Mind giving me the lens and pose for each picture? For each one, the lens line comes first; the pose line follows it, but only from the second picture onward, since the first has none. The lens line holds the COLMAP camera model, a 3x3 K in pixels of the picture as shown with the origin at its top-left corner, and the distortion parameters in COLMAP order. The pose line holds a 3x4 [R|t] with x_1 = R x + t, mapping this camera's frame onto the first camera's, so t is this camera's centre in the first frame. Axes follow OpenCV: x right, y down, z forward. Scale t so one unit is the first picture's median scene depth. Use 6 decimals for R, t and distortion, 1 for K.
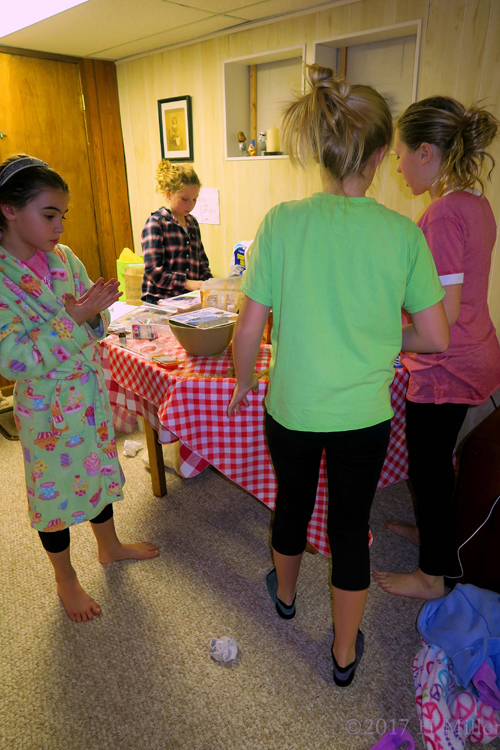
lens RADIAL K [[519.0, 0, 239.5], [0, 519.0, 375.1], [0, 0, 1]] dist [-0.014802, -0.003958]
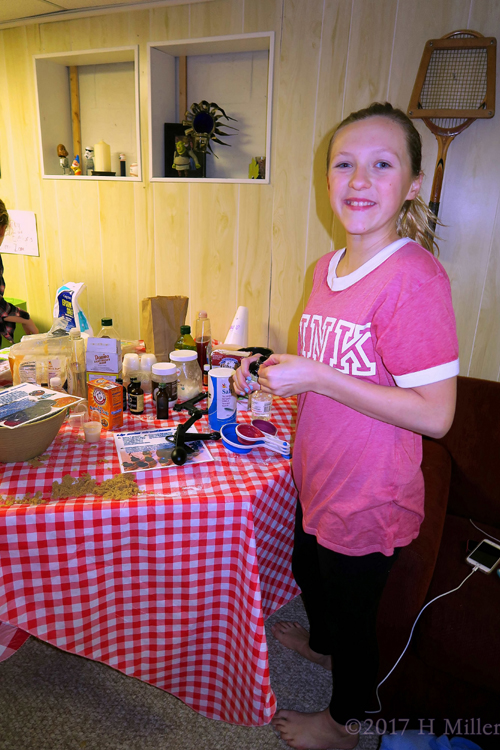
lens RADIAL K [[519.0, 0, 239.5], [0, 519.0, 375.1], [0, 0, 1]] dist [-0.014802, -0.003958]
pose [[0.951331, -0.047032, 0.304561, 0.006714], [0.059132, 0.997780, -0.030622, -0.083820], [-0.302445, 0.047141, 0.952000, 0.198032]]
